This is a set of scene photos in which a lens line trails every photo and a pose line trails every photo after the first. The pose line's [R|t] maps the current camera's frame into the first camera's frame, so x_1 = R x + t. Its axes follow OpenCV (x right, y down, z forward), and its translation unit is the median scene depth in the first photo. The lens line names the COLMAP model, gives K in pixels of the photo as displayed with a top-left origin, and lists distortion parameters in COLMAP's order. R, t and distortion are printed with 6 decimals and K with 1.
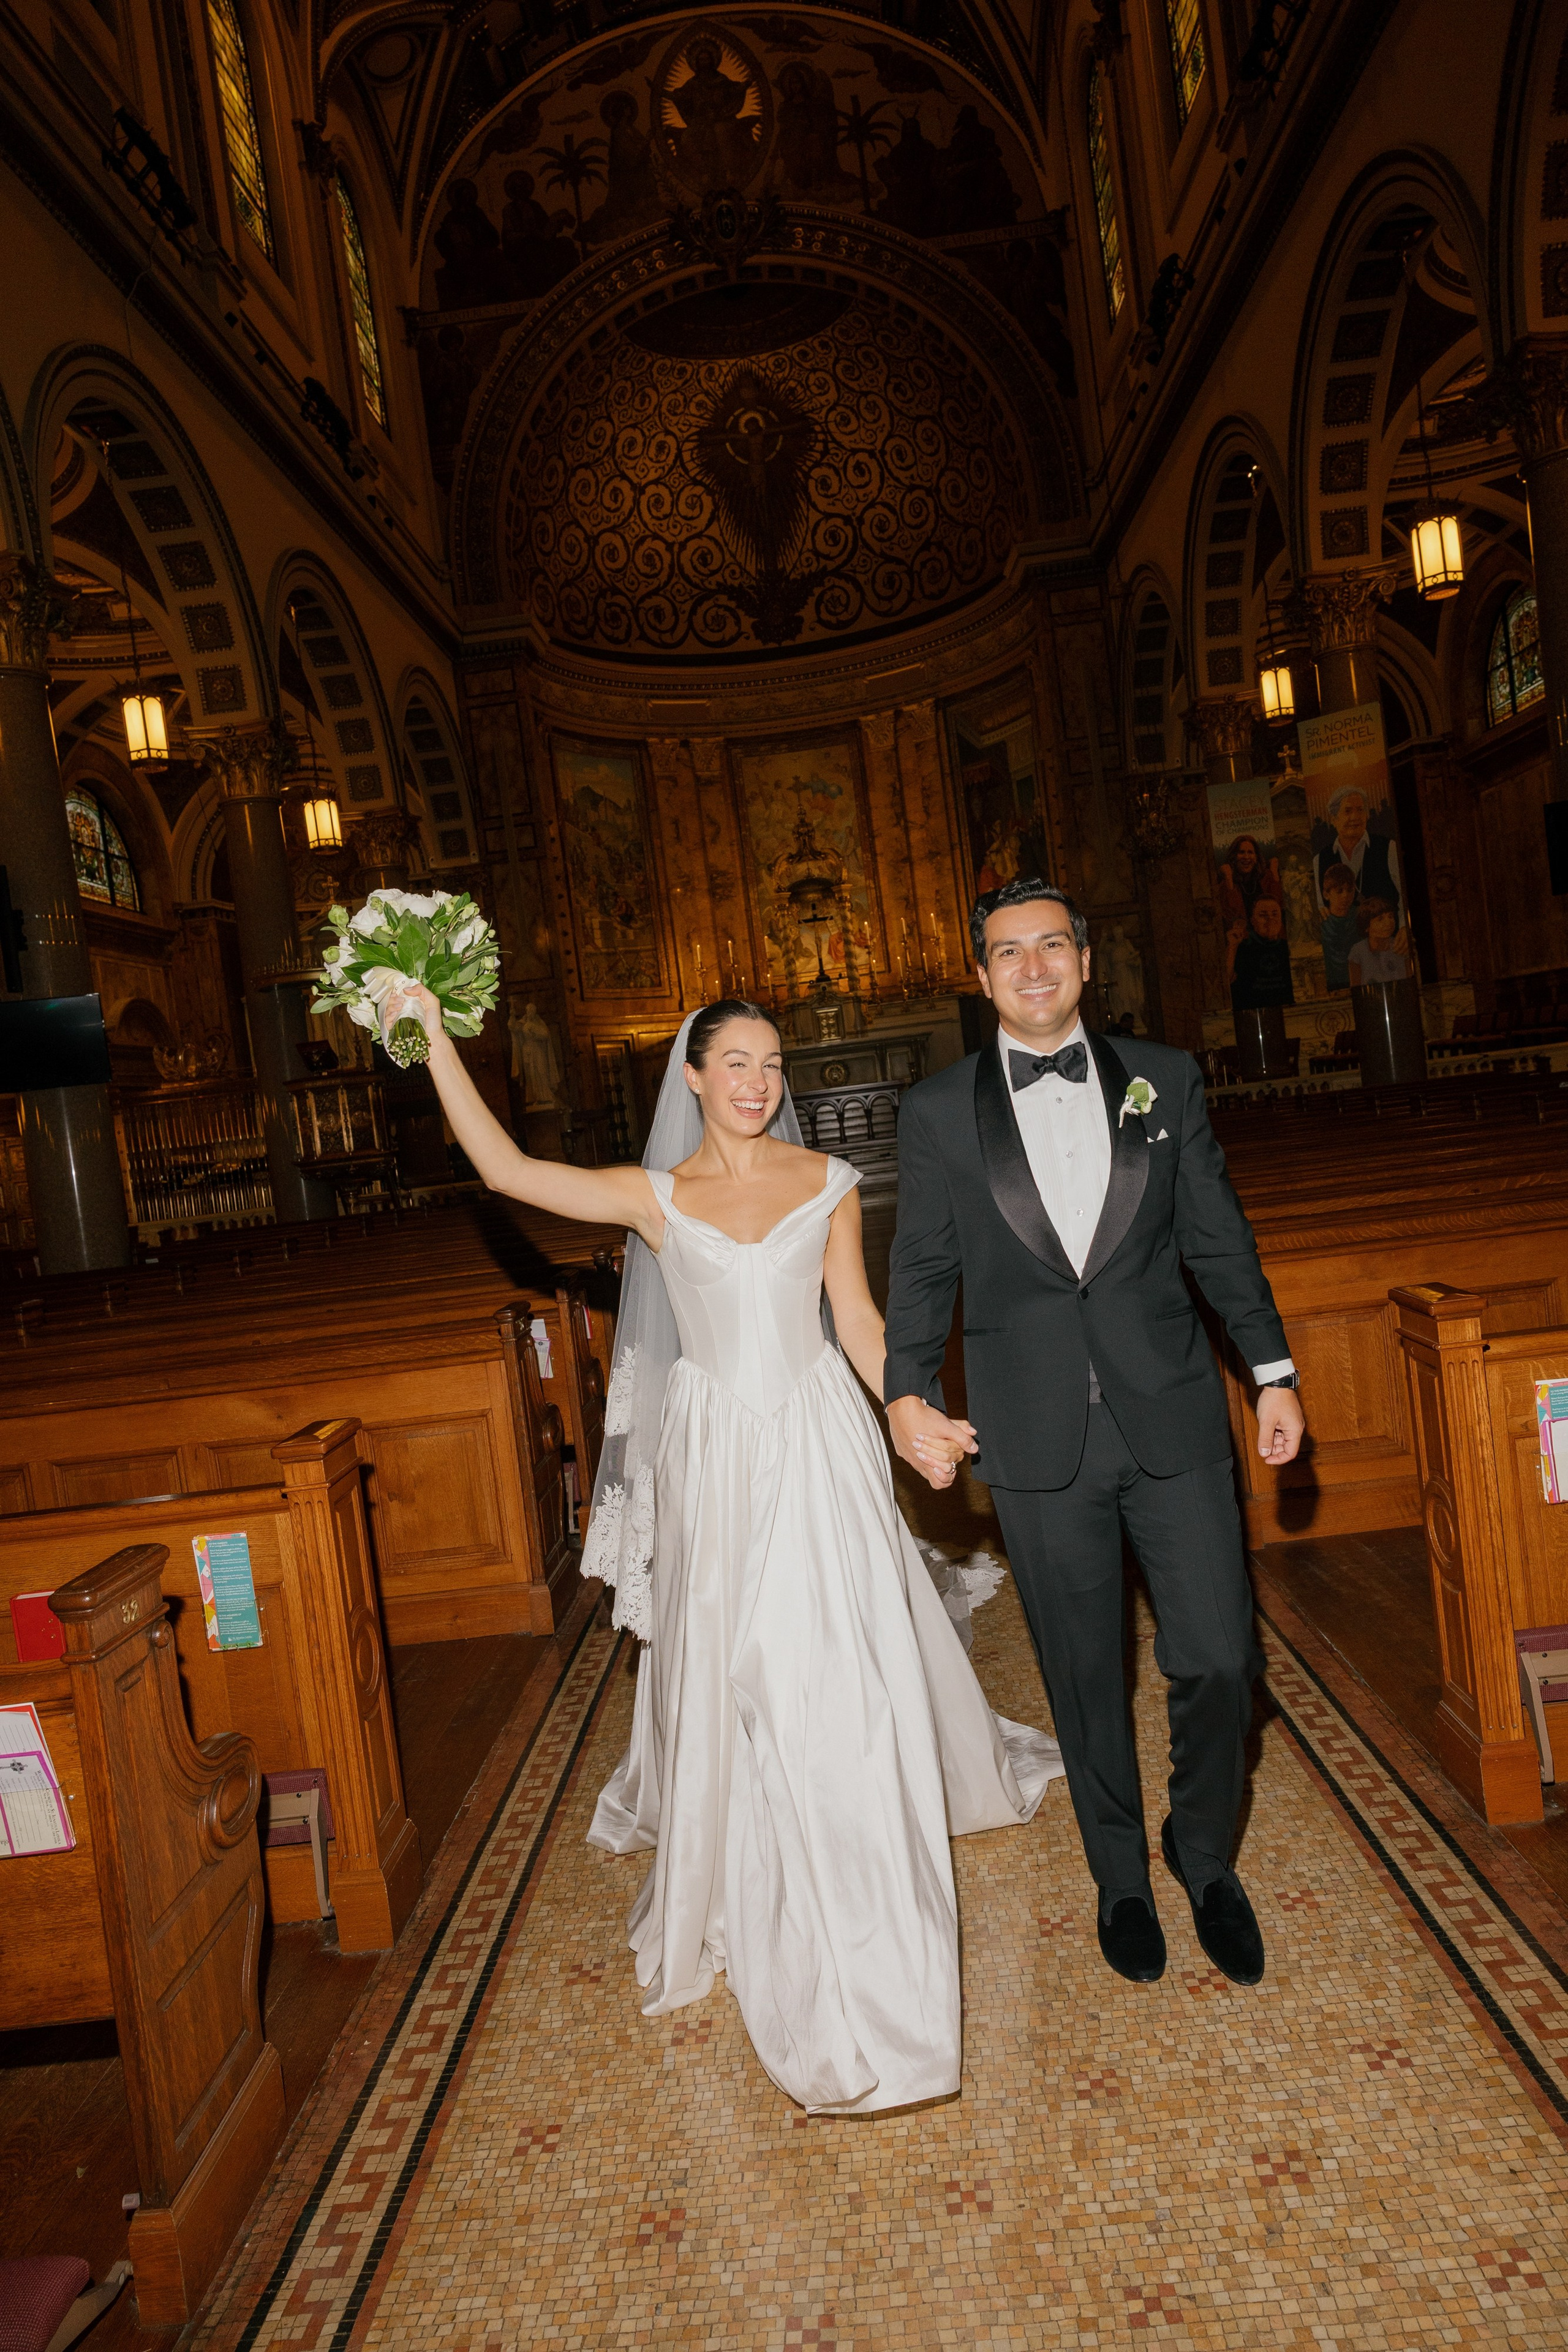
lens RADIAL K [[1586.6, 0, 784.3], [0, 1586.6, 1160.4], [0, 0, 1]] dist [0.014152, -0.007044]
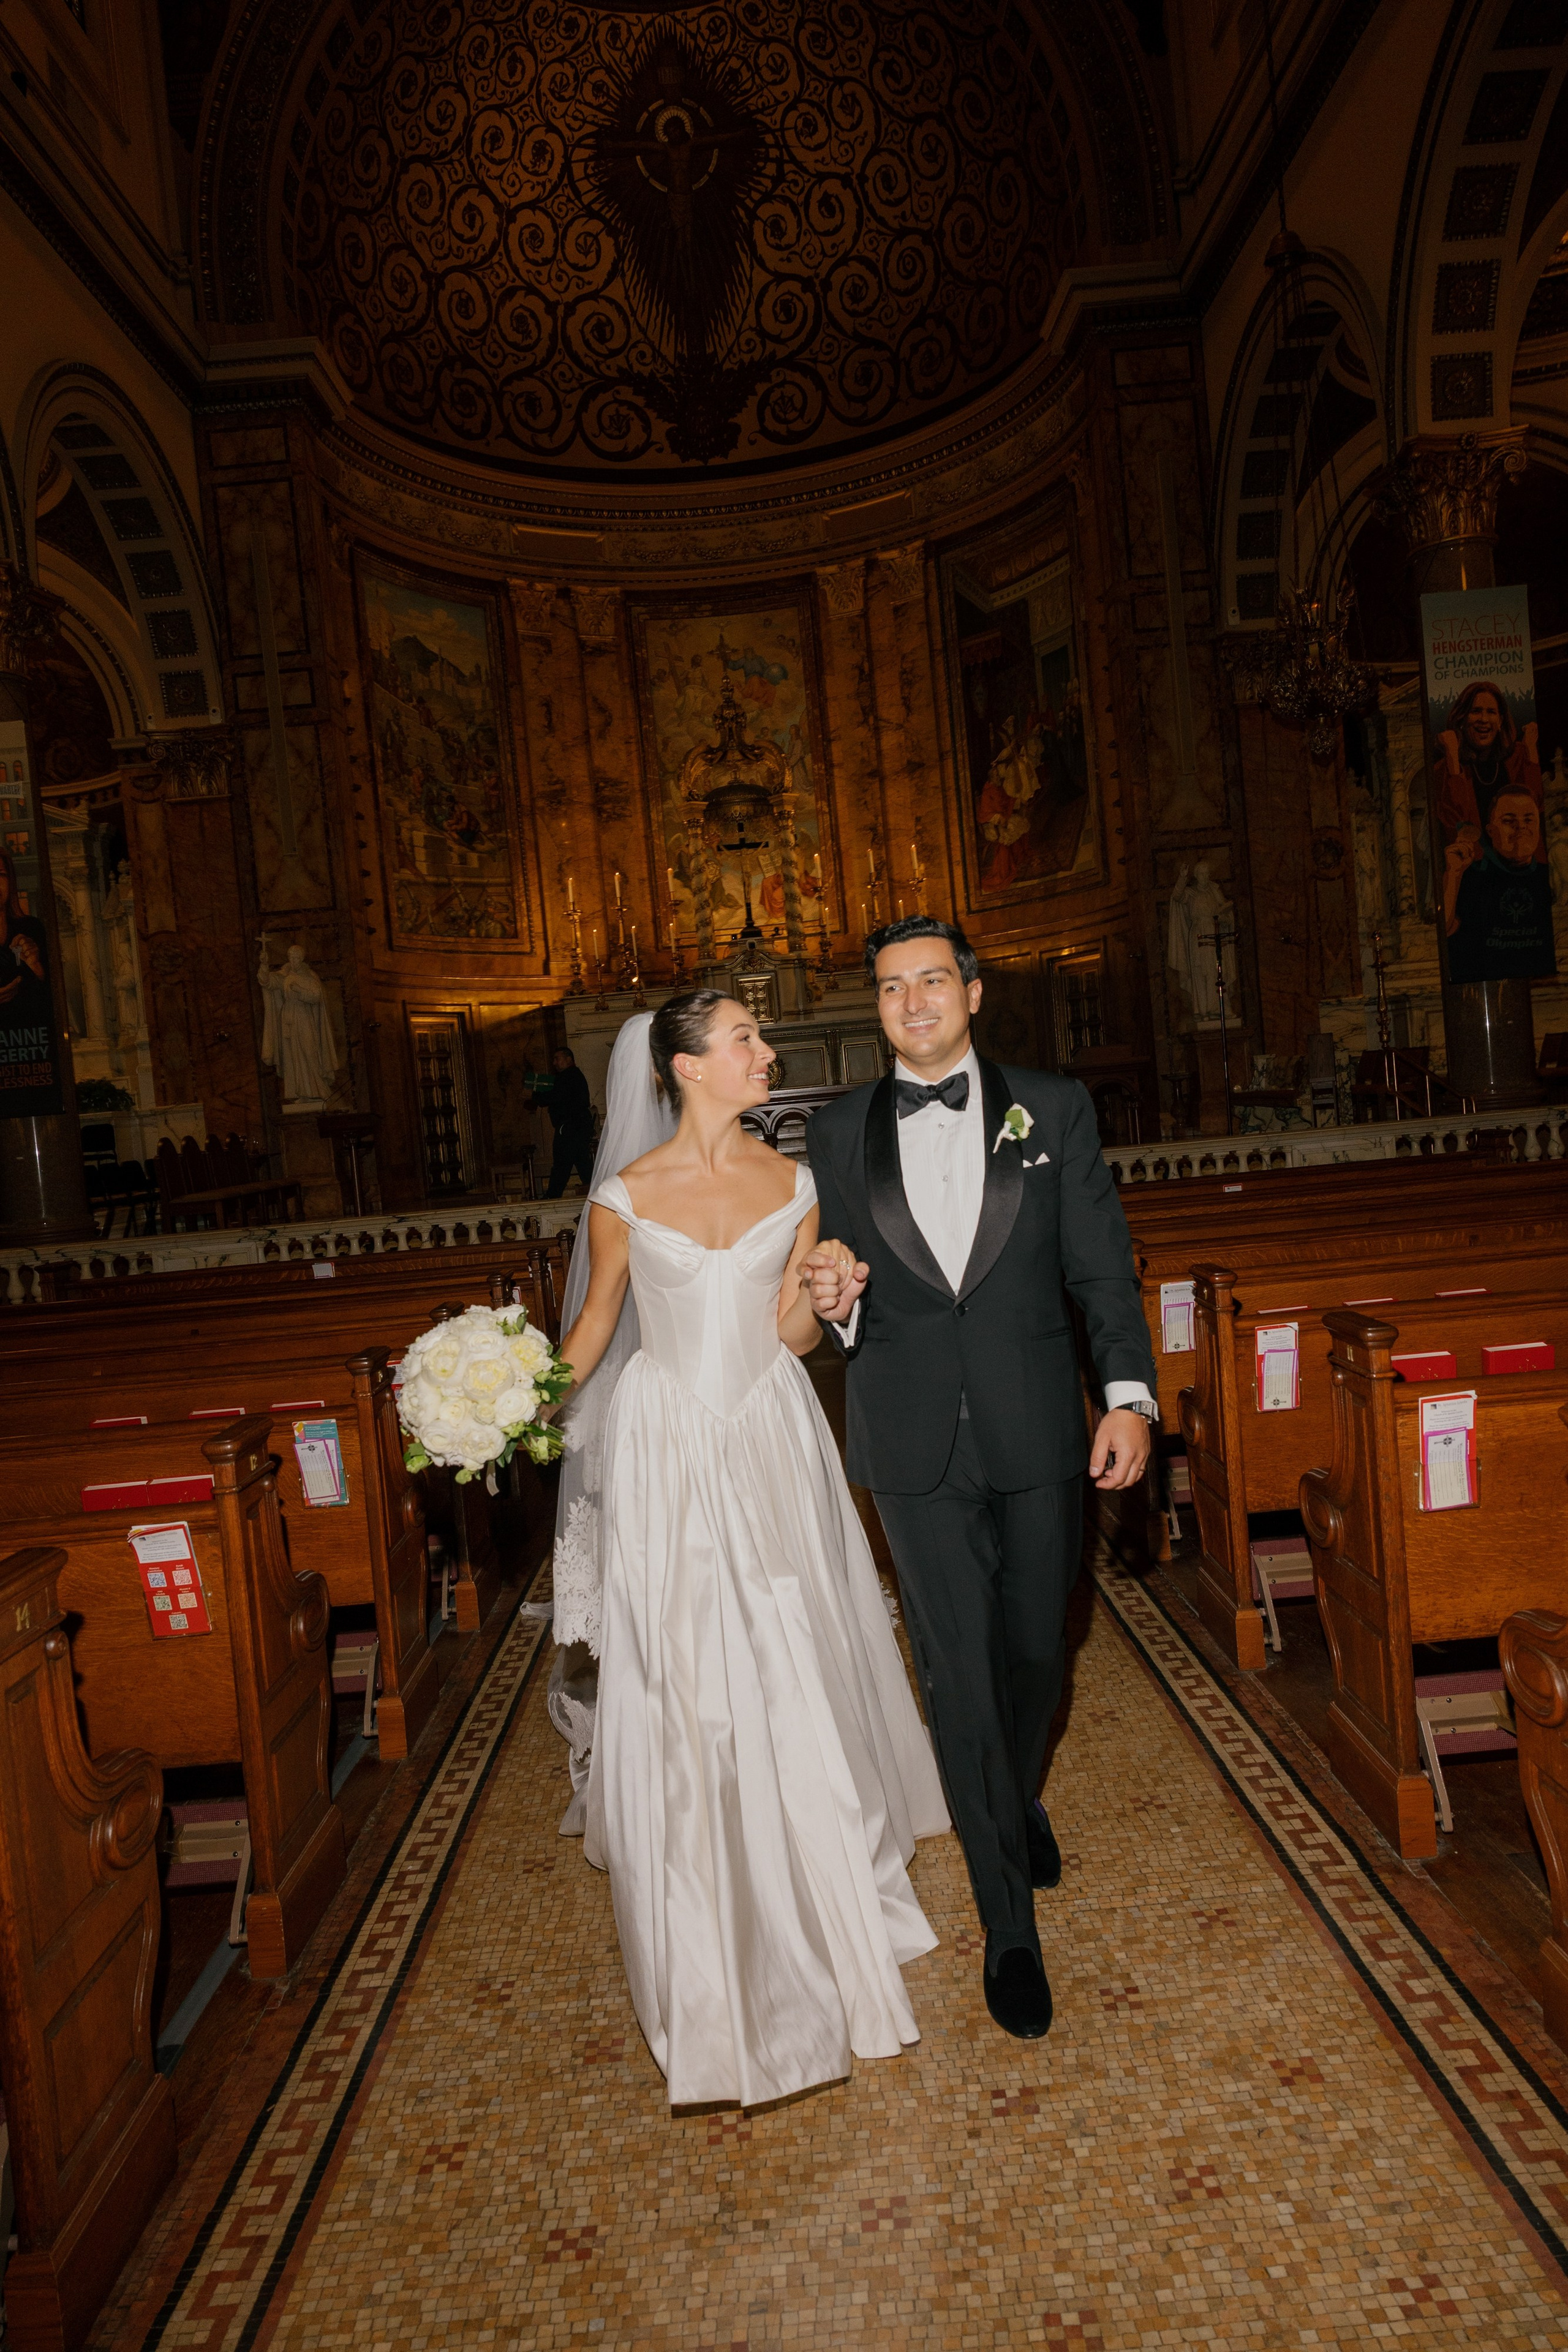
lens RADIAL K [[1575.5, 0, 788.7], [0, 1575.5, 1161.4], [0, 0, 1]] dist [0.006631, -0.002931]
pose [[0.998202, 0.032845, 0.050147, 0.009529], [-0.032648, 0.999456, -0.004746, -0.013256], [-0.050276, 0.003100, 0.998731, 0.315283]]
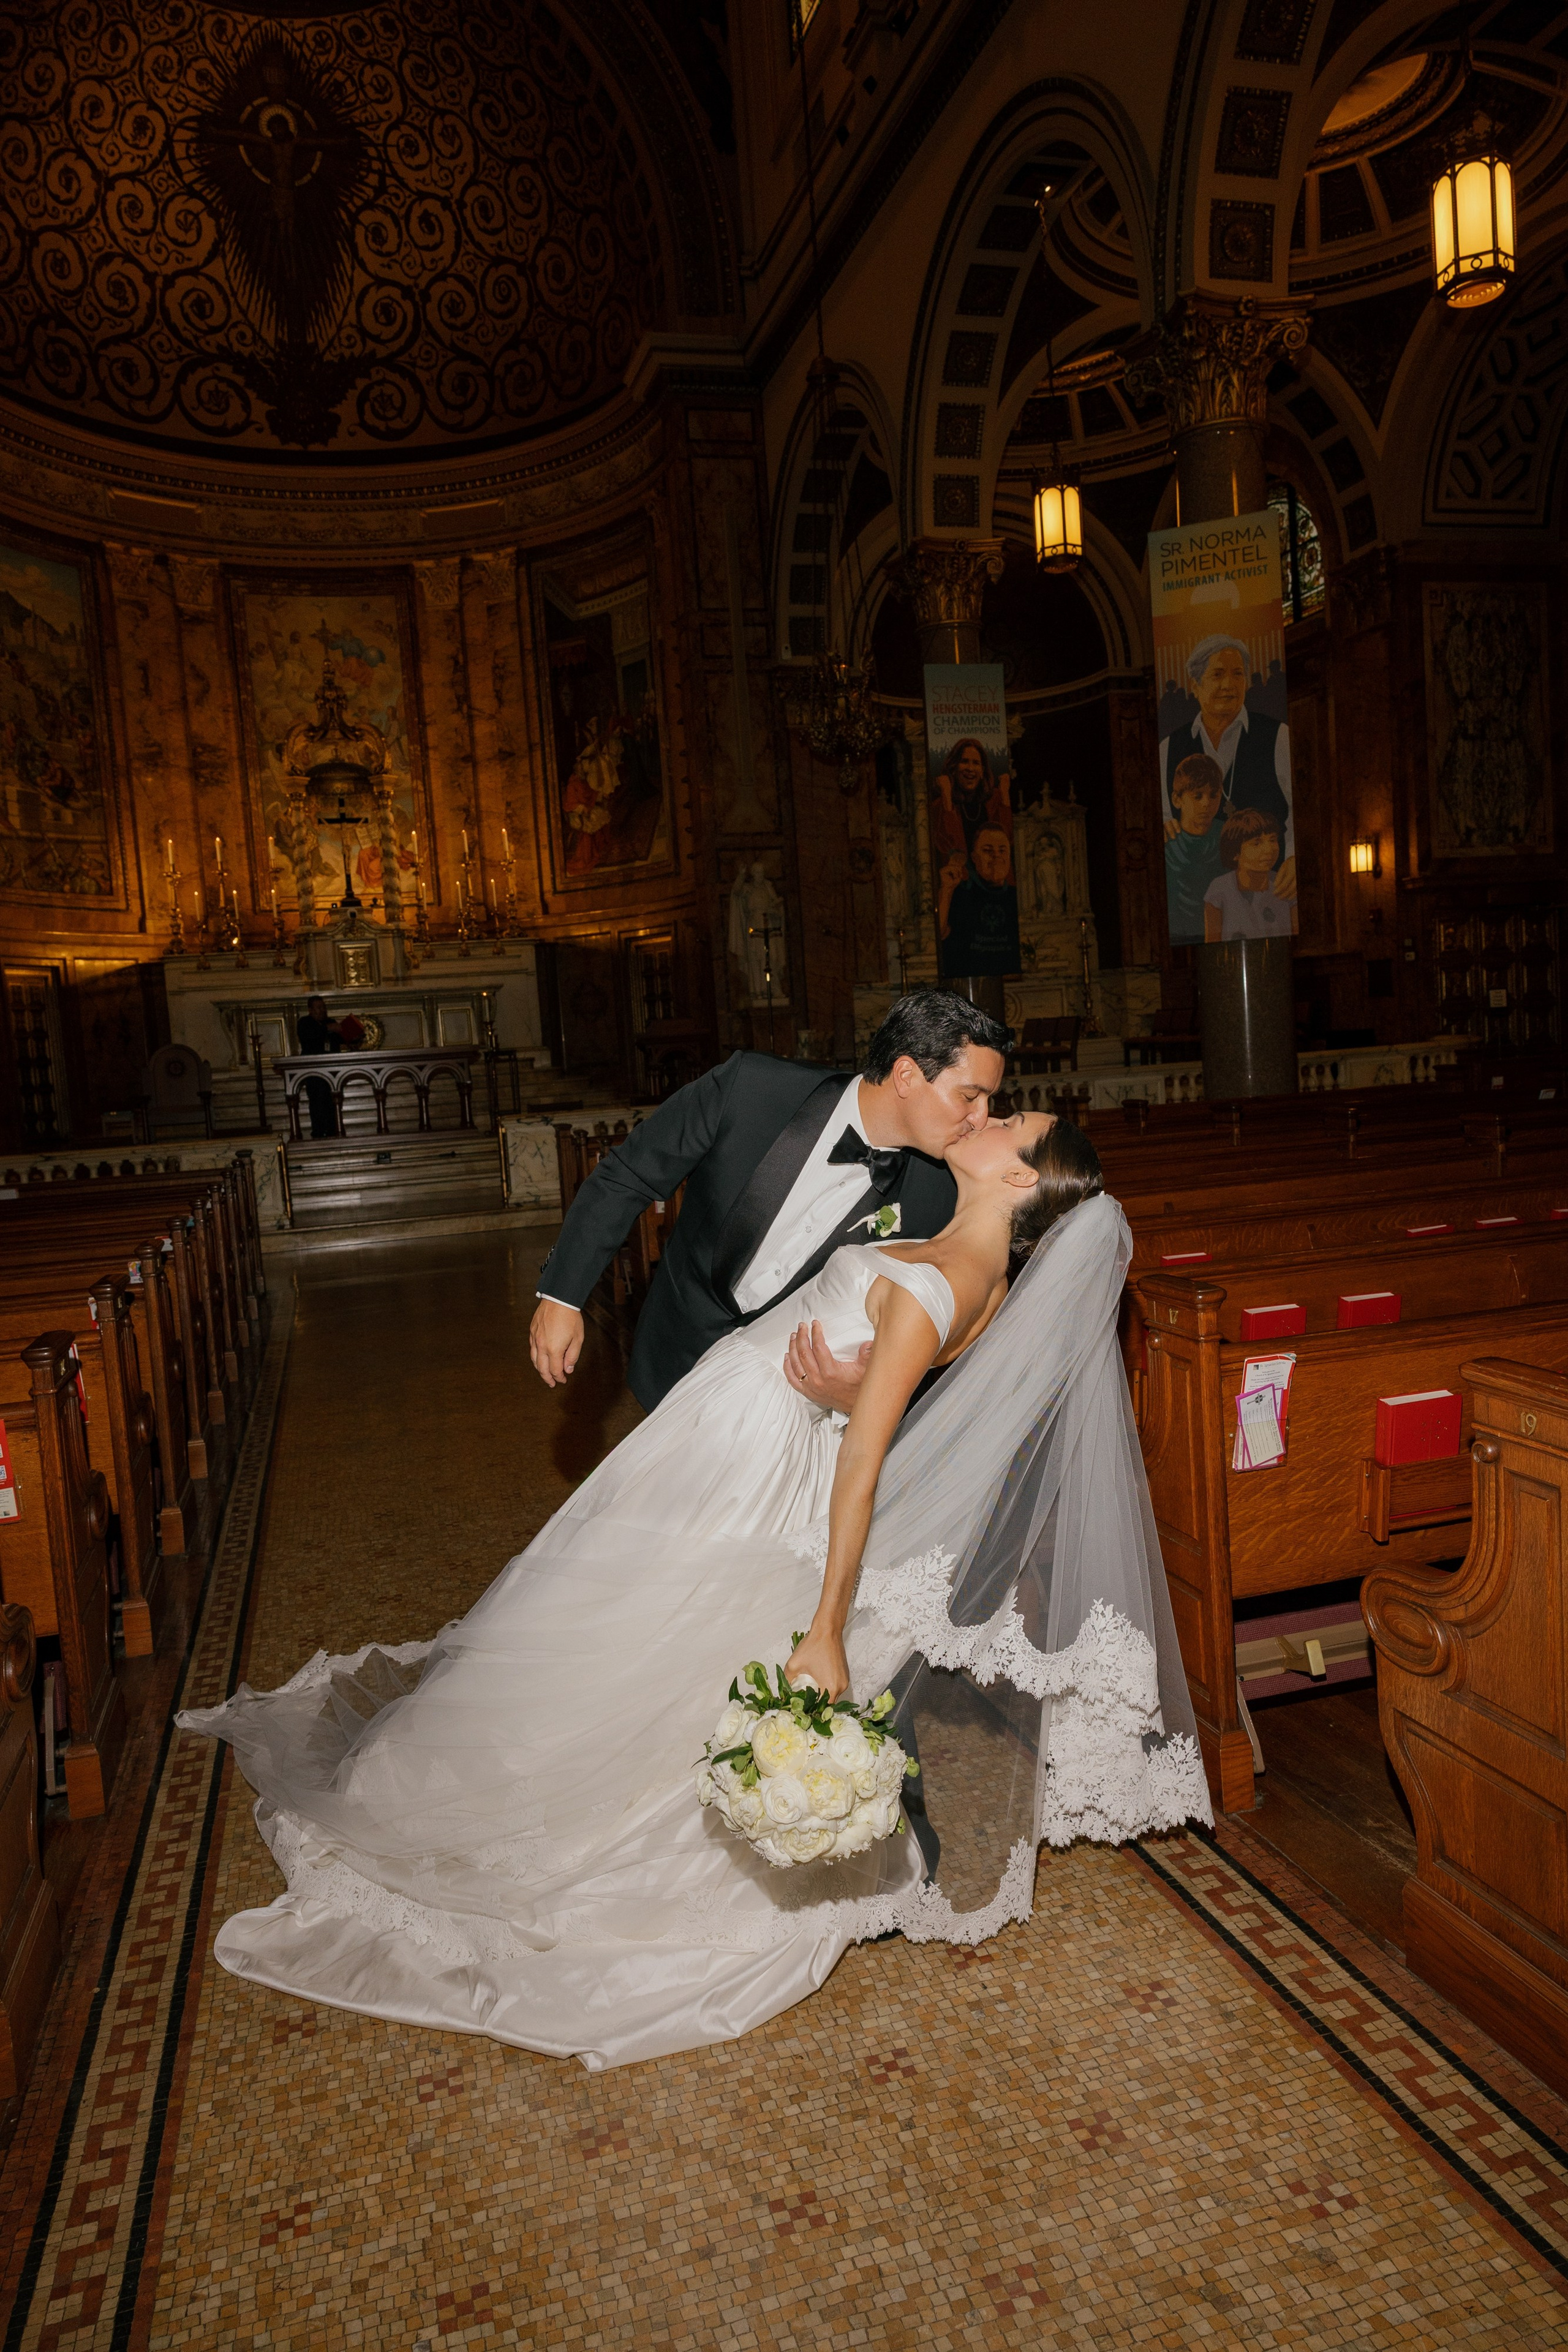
lens RADIAL K [[1575.5, 0, 782.5], [0, 1575.5, 1157.8], [0, 0, 1]] dist [0.006631, -0.002931]
pose [[0.950559, 0.037804, 0.308235, -0.005971], [-0.041635, 0.999116, 0.005860, -0.009252], [-0.307741, -0.018403, 0.951292, 0.240714]]
